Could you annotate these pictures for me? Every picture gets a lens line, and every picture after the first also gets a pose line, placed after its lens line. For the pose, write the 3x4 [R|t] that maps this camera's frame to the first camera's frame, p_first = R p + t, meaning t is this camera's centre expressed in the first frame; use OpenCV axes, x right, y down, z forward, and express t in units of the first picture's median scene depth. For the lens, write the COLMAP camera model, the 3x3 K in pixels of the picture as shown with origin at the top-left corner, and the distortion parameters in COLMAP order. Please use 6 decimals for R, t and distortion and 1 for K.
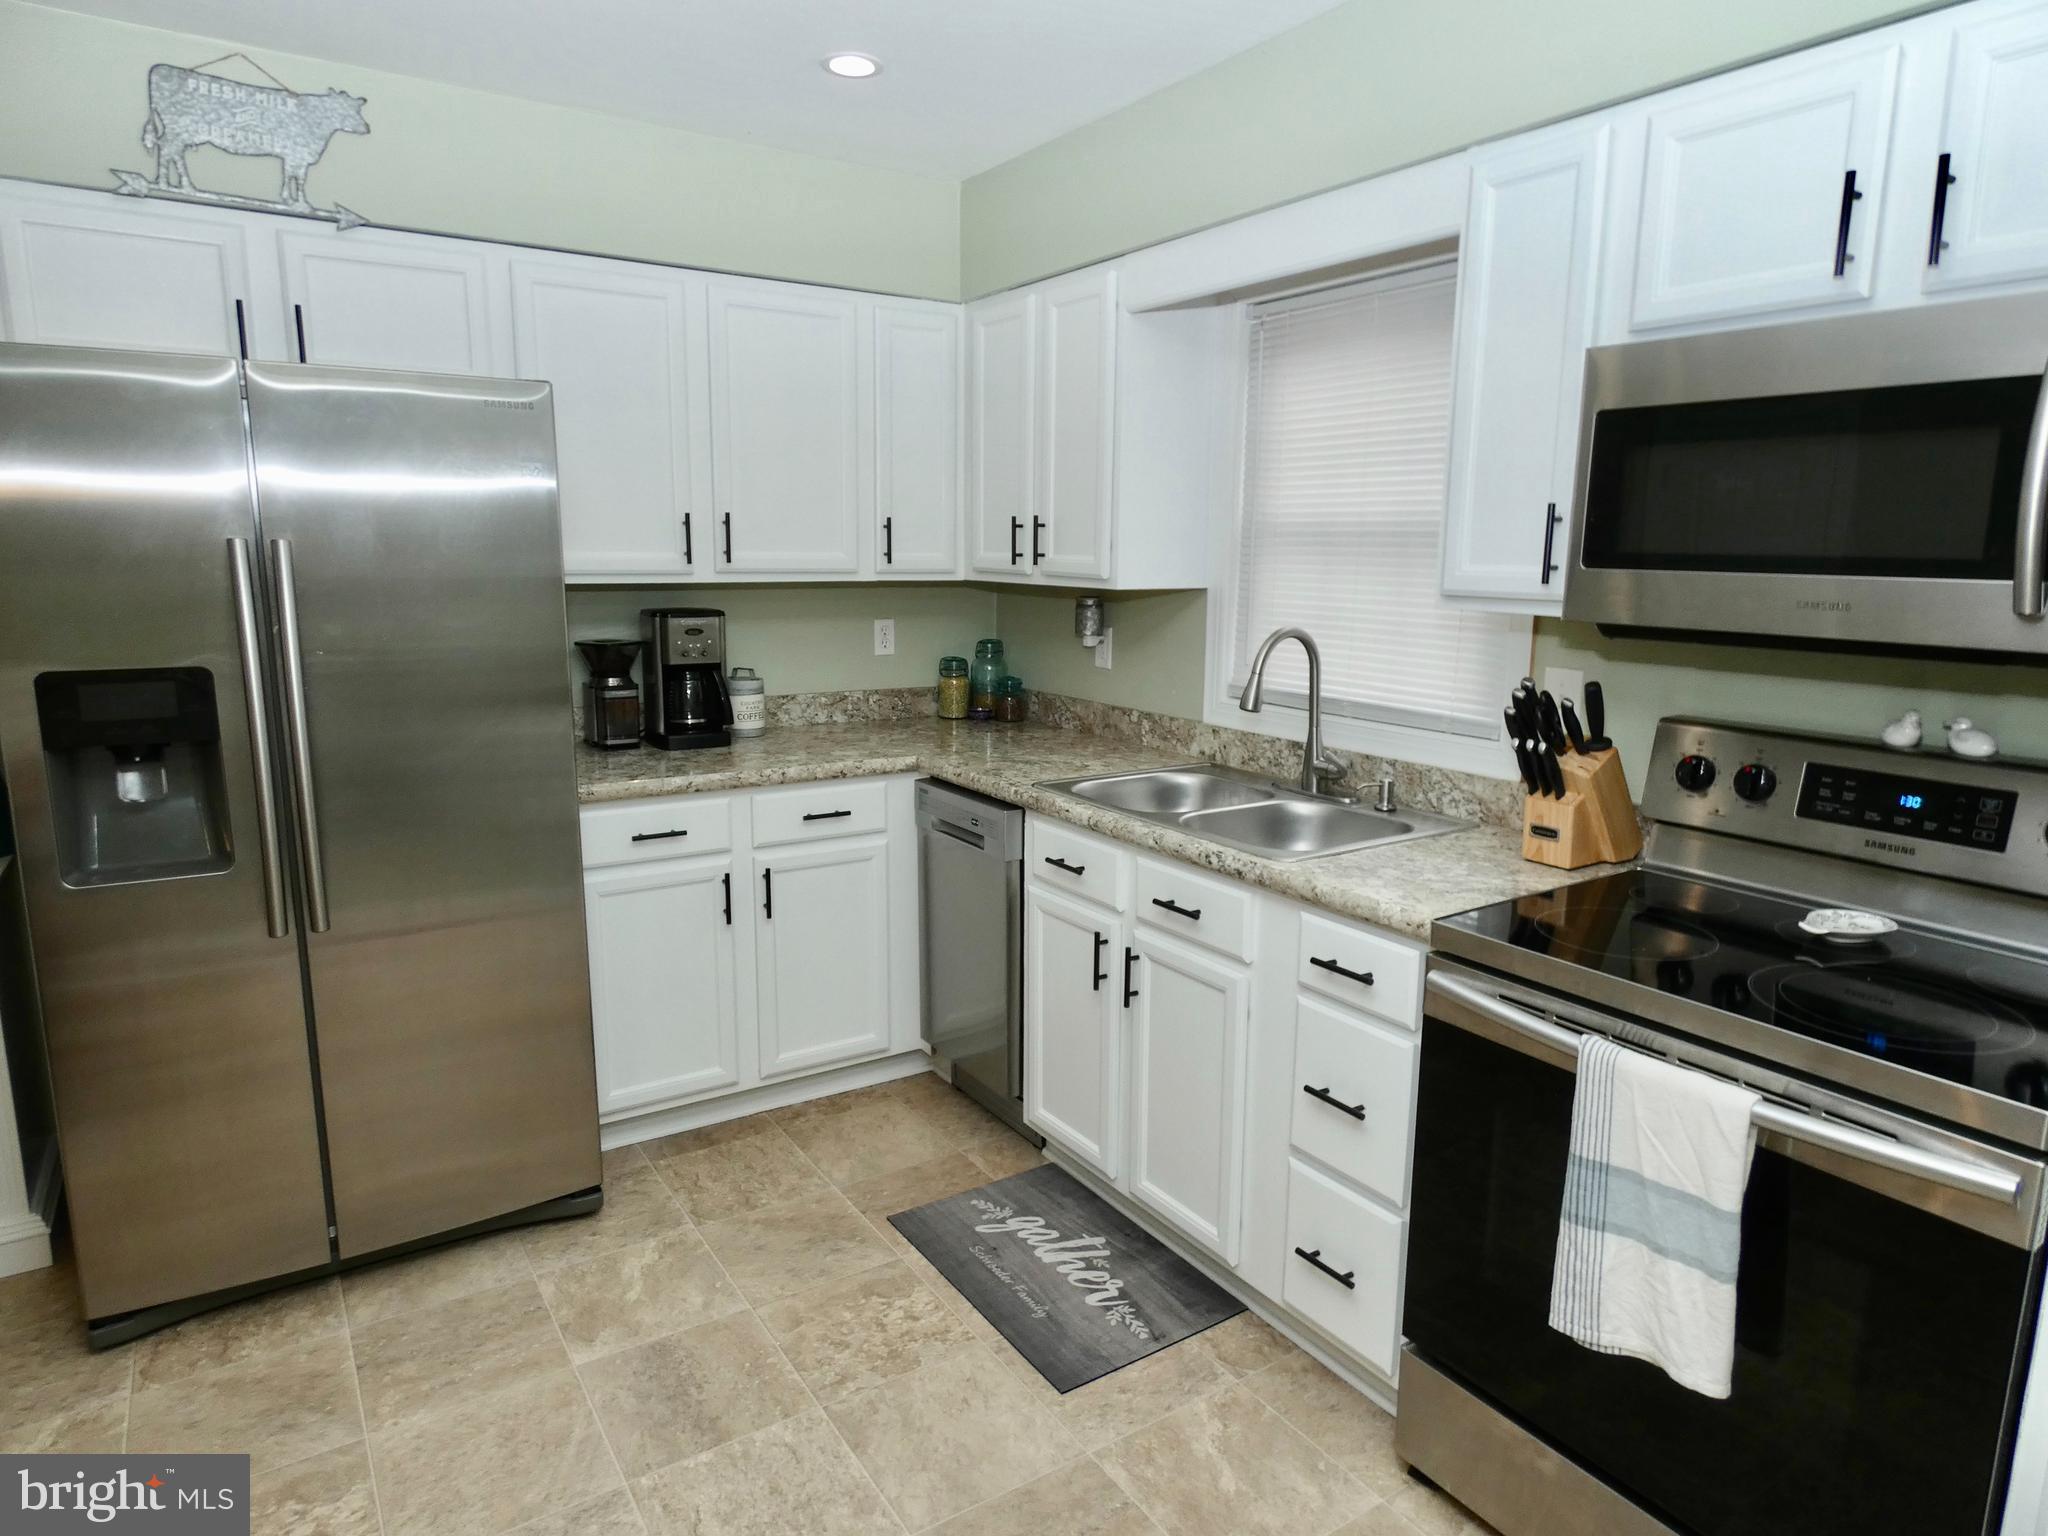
lens RADIAL K [[1224.2, 0, 1029.5], [0, 1224.2, 767.2], [0, 0, 1]] dist [-0.003915, -0.002366]
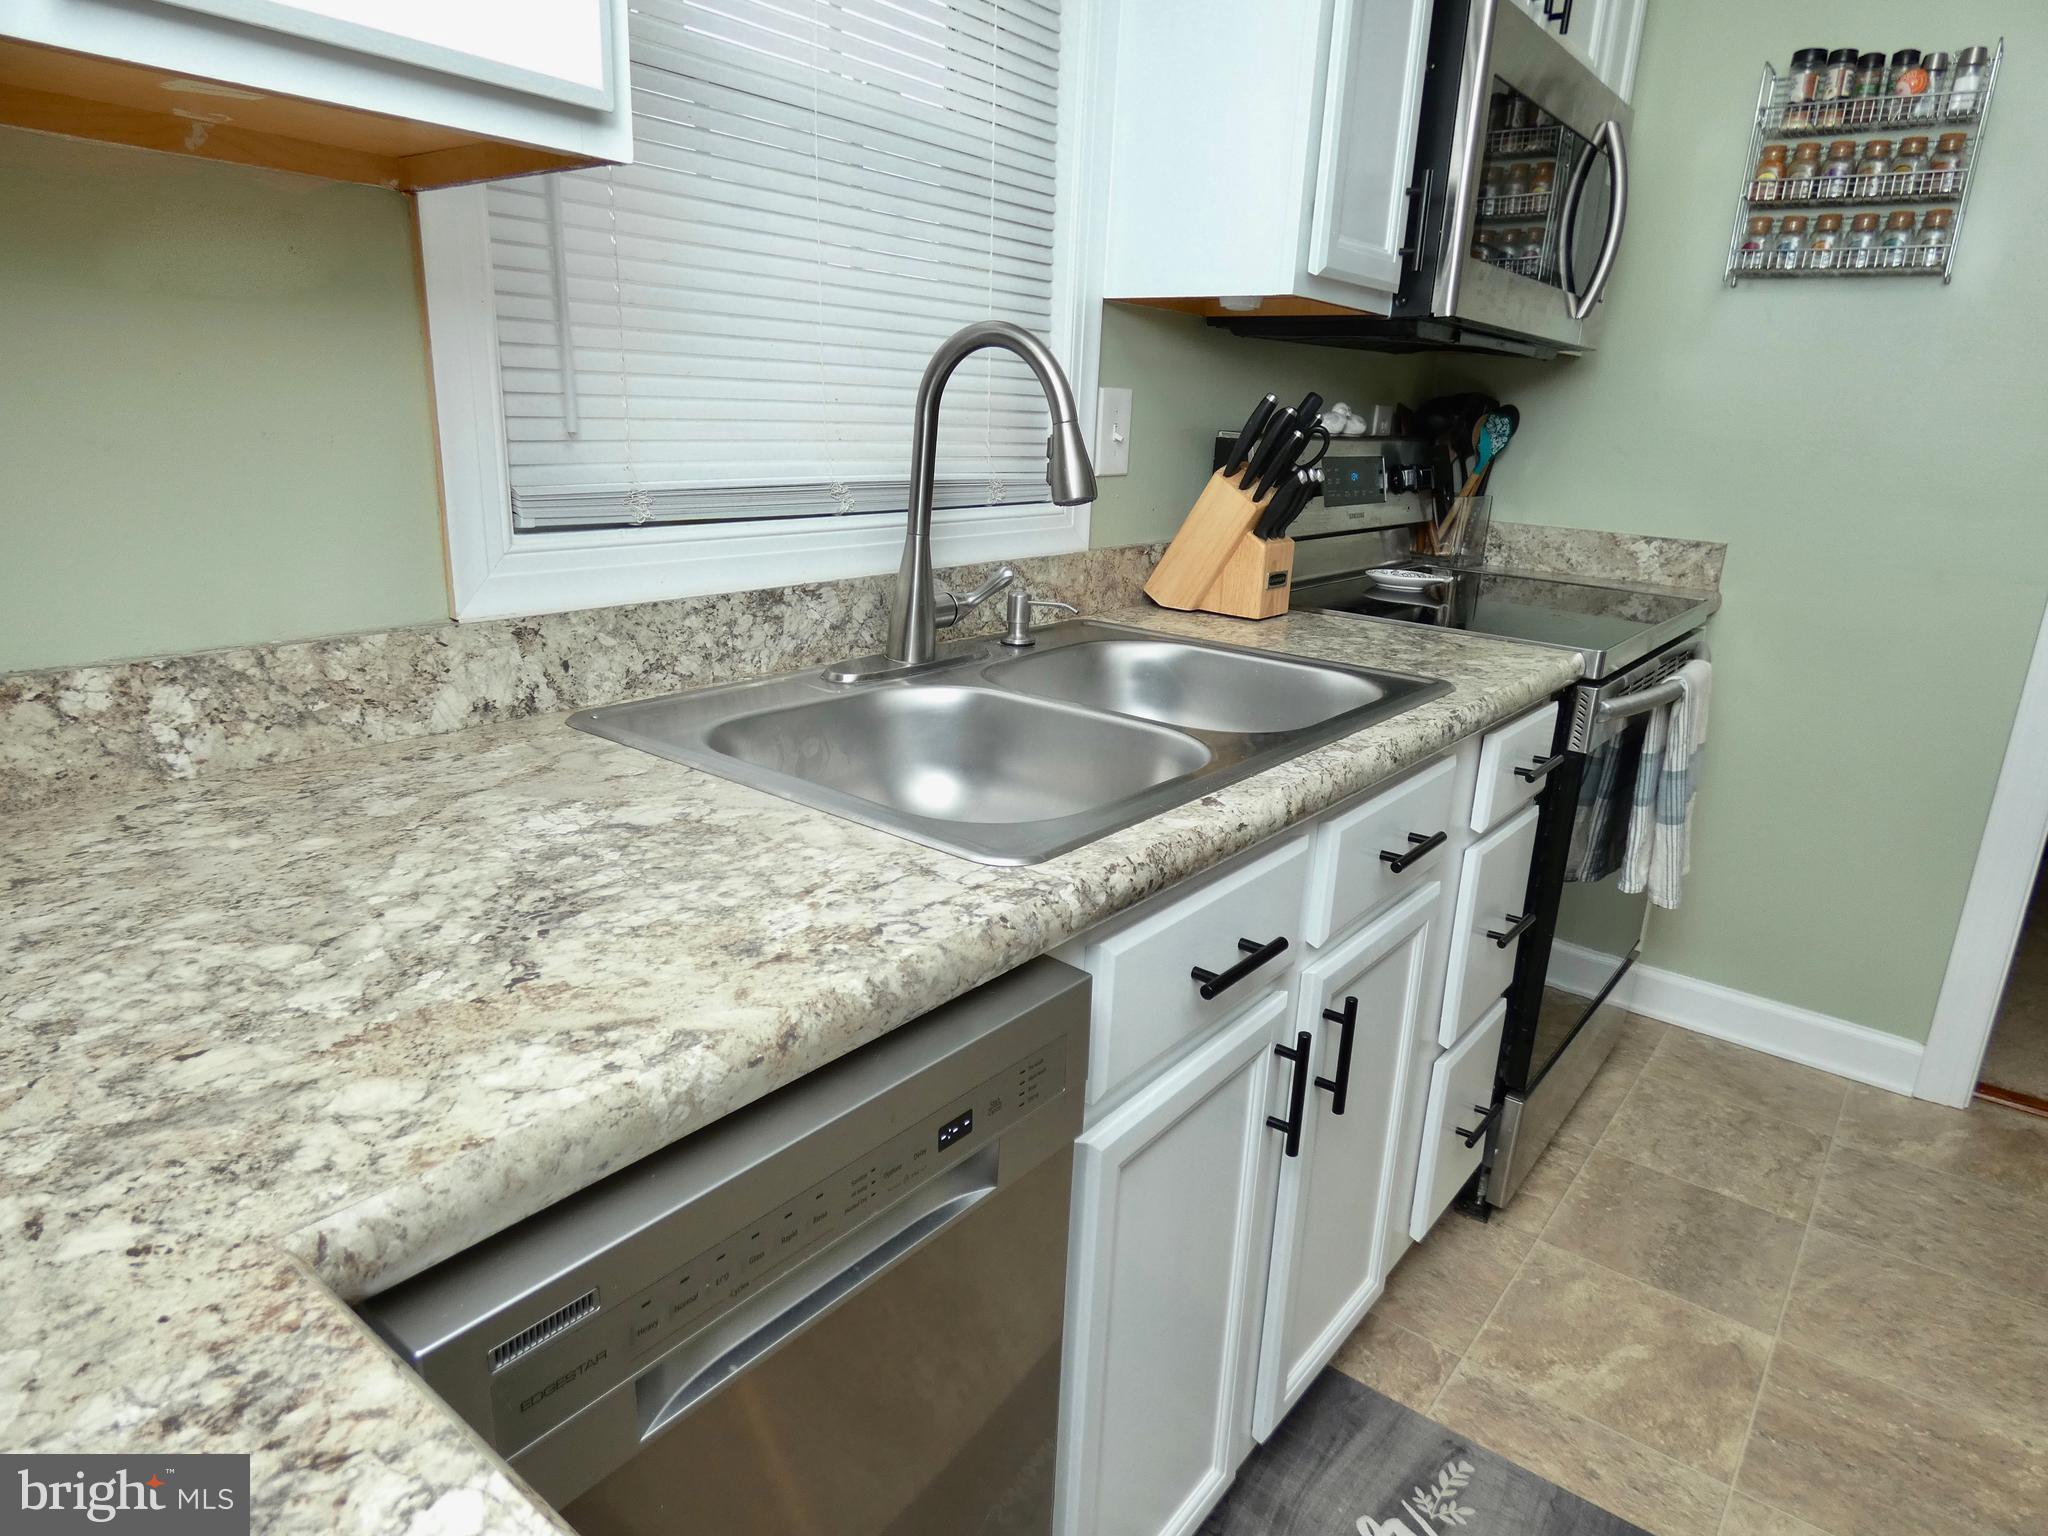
lens RADIAL K [[1224.2, 0, 1029.5], [0, 1224.2, 767.2], [0, 0, 1]] dist [-0.003915, -0.002366]
pose [[-0.317531, -0.293893, 0.901555, -0.235032], [0.125921, 0.929270, 0.347278, -0.101565], [-0.939850, 0.223796, -0.258065, 0.996580]]
